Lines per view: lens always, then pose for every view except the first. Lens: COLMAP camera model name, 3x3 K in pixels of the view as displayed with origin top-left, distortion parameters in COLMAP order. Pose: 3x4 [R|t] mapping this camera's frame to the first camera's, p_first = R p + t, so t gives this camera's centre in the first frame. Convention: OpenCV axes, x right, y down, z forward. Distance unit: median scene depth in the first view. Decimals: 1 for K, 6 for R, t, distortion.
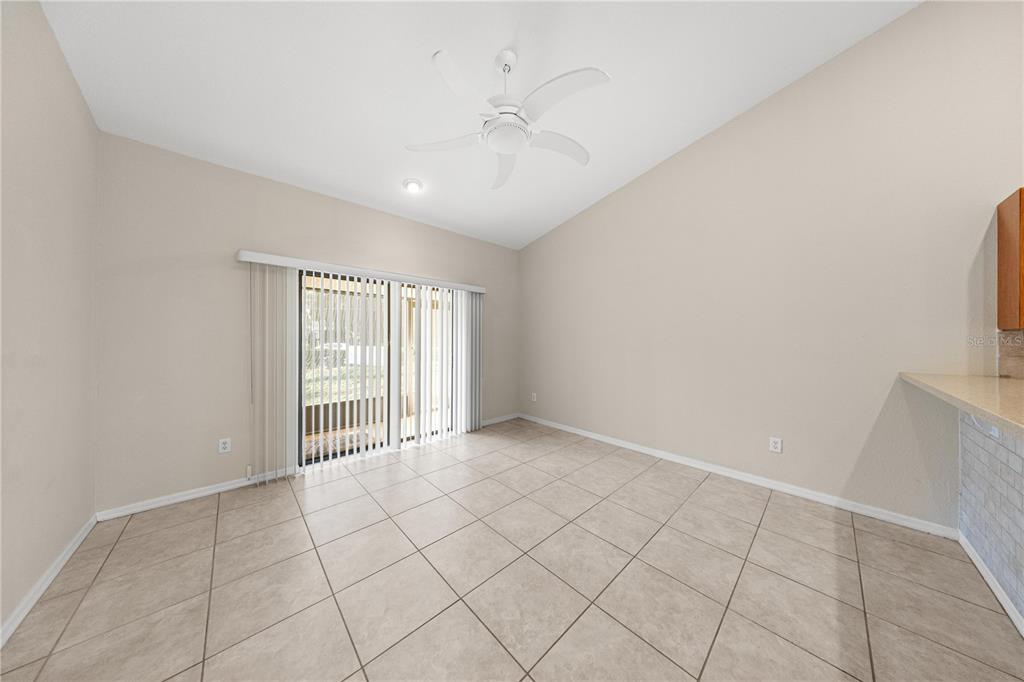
lens RADIAL K [[296.6, 0, 511.3], [0, 296.6, 344.7], [0, 0, 1]] dist [0.000796, -0.000002]
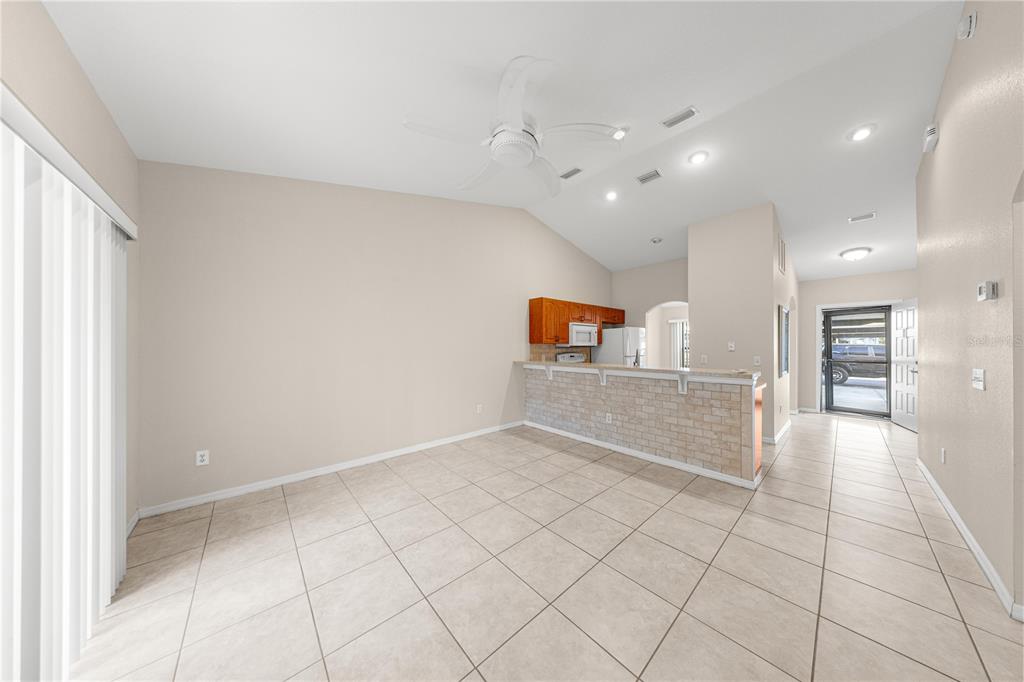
lens RADIAL K [[296.6, 0, 511.3], [0, 296.6, 344.7], [0, 0, 1]] dist [0.000796, -0.000002]
pose [[0.032151, -0.001589, 0.999482, -0.955158], [0.023343, 0.999727, 0.000839, -0.037067], [-0.999210, 0.023304, 0.032179, 0.883037]]
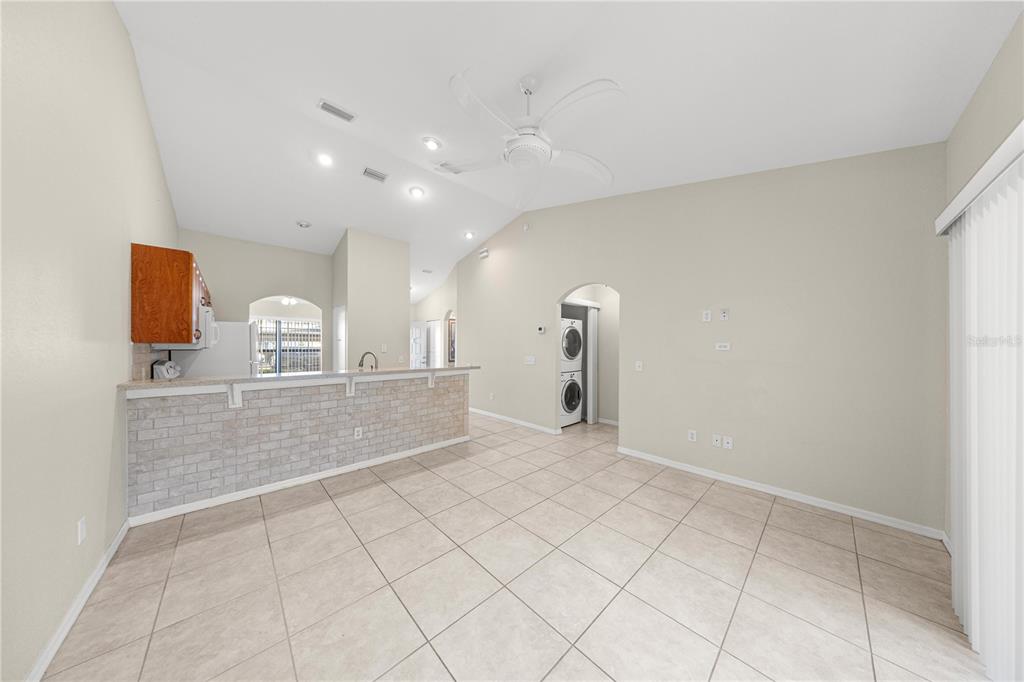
lens RADIAL K [[301.6, 0, 514.1], [0, 301.6, 347.9], [0, 0, 1]] dist [0.000027, -0.000044]
pose [[-0.999960, -0.005028, -0.007439, 0.034052], [-0.005198, 0.999721, 0.023026, -0.054837], [0.007321, 0.023063, -0.999707, 1.872915]]
